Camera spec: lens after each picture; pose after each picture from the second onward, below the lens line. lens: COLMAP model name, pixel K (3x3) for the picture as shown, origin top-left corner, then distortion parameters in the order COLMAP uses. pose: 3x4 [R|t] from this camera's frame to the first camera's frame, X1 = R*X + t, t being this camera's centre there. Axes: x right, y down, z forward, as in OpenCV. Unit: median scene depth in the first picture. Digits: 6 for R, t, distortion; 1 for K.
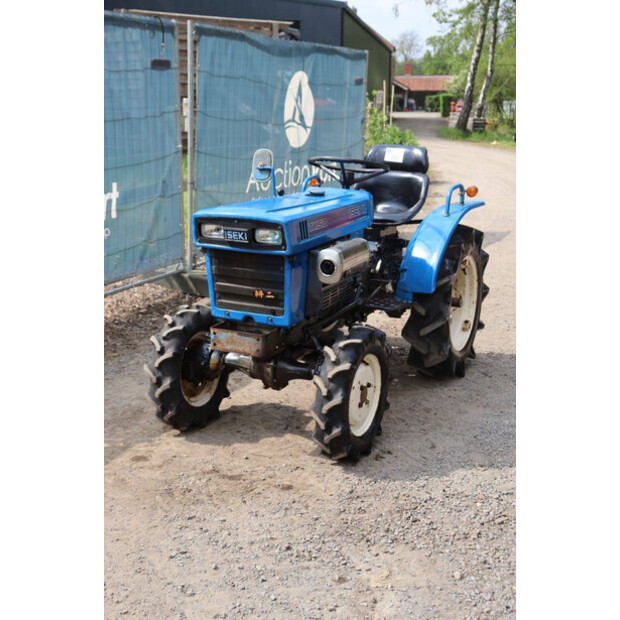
lens RADIAL K [[902.6, 0, 310.0], [0, 902.6, 310.0], [0, 0, 1]] dist [0.149951, -0.014023]
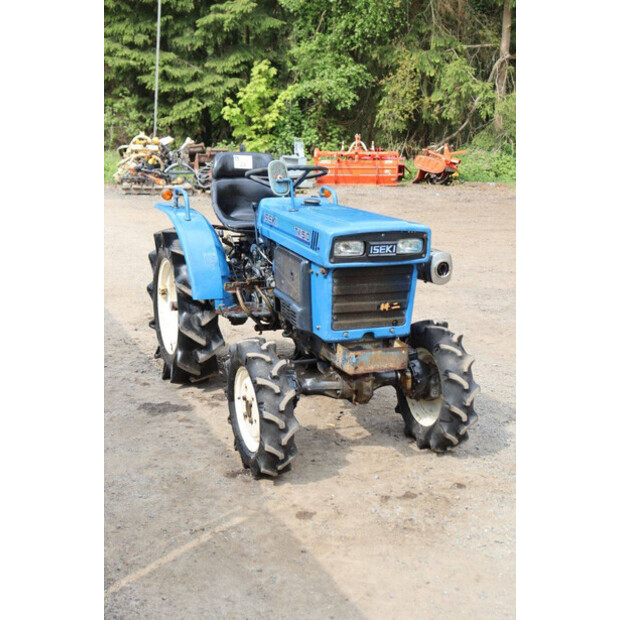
lens RADIAL K [[879.8, 0, 310.0], [0, 879.8, 310.0], [0, 0, 1]] dist [0.069286, 0.043033]
pose [[0.666944, -0.167836, 0.725959, -0.802690], [0.163040, 0.983562, 0.077606, -0.101622], [-0.727051, 0.066602, 0.683345, 0.408140]]
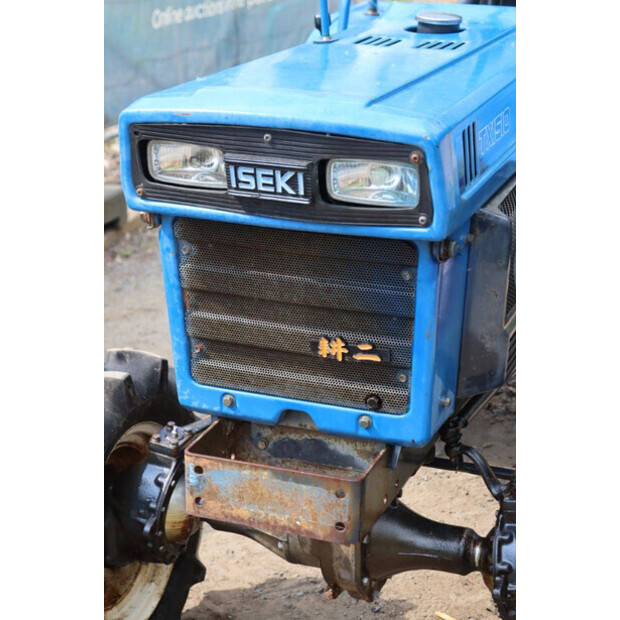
lens RADIAL K [[1459.9, 0, 310.0], [0, 1459.9, 310.0], [0, 0, 1]] dist [0.390837, -0.257626]
pose [[0.995958, -0.036323, 0.082150, -0.107938], [0.028789, 0.995424, 0.091114, -0.081460], [-0.085083, -0.088380, 0.992446, 0.468644]]
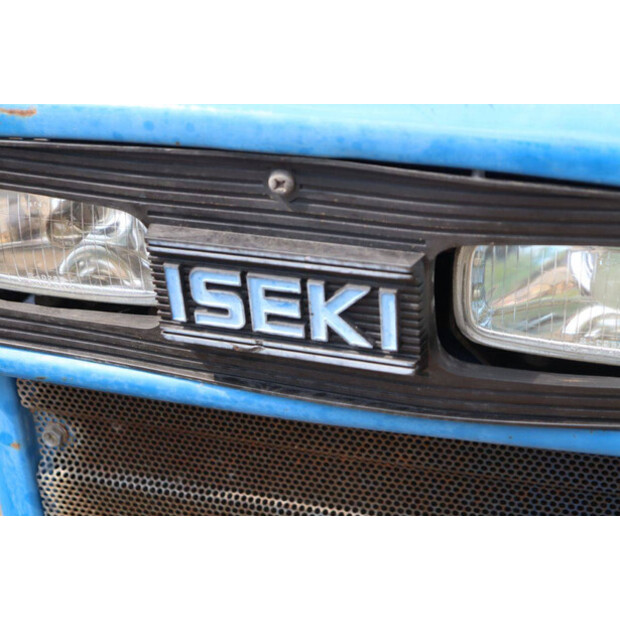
lens RADIAL K [[1459.9, 0, 310.0], [0, 1459.9, 310.0], [0, 0, 1]] dist [0.390837, -0.257626]
pose [[0.986420, -0.093388, 0.135109, -0.099022], [0.065607, 0.978179, 0.197132, -0.112567], [-0.150571, -0.185591, 0.971022, 0.810062]]
